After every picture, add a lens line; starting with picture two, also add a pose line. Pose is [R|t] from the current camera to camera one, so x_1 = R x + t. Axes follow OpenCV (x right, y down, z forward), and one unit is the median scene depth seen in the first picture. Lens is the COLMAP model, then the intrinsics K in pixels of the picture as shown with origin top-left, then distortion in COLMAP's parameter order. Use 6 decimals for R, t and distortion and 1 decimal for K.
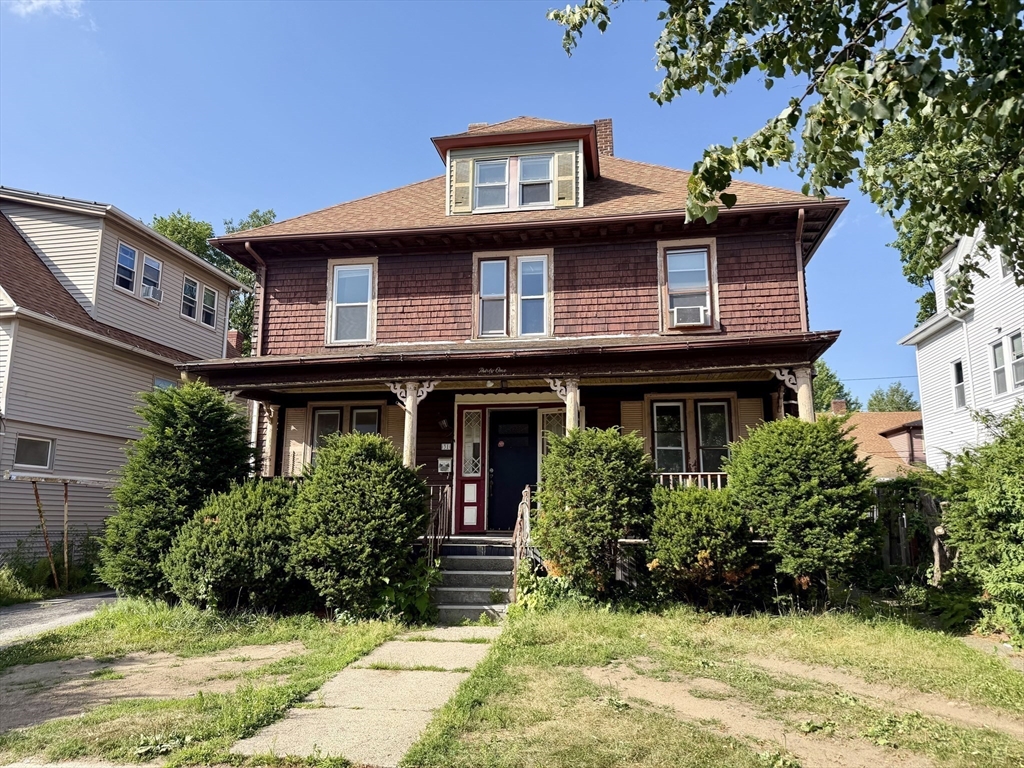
lens RADIAL K [[731.5, 0, 509.1], [0, 731.5, 387.2], [0, 0, 1]] dist [0.079590, -0.080584]
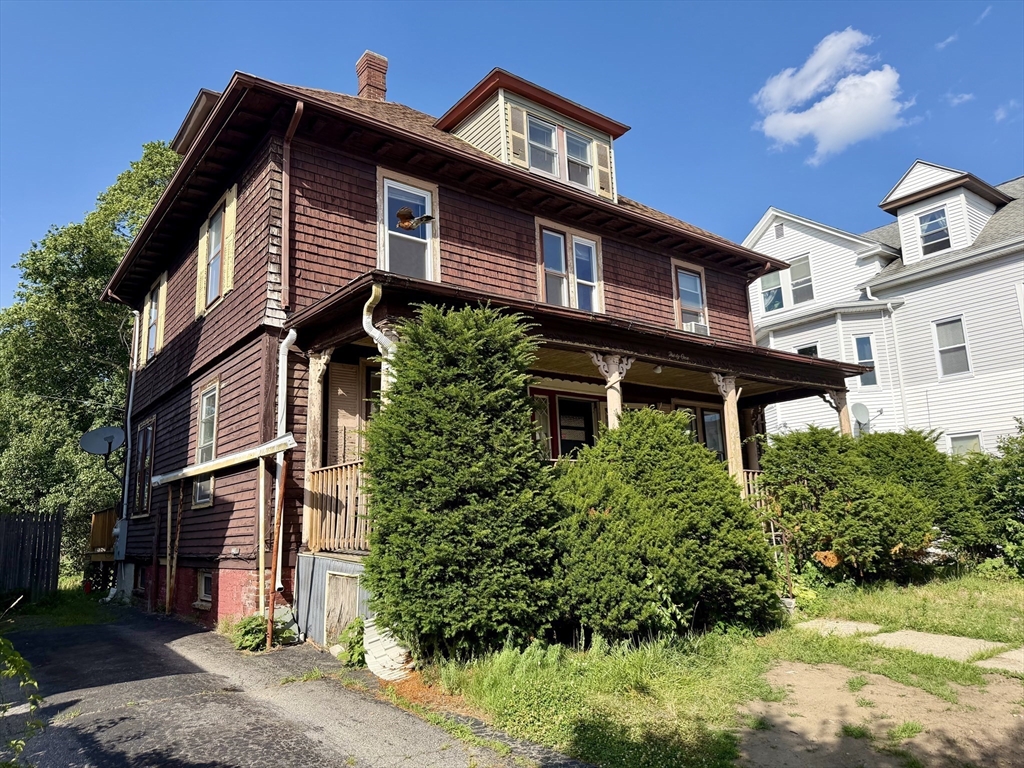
lens RADIAL K [[731.5, 0, 511.8], [0, 731.5, 385.8], [0, 0, 1]] dist [0.079590, -0.080584]
pose [[0.683075, 0.120829, 0.720283, -0.674261], [-0.098557, 0.992449, -0.073020, 0.083393], [-0.723667, -0.021111, 0.689826, 0.411566]]
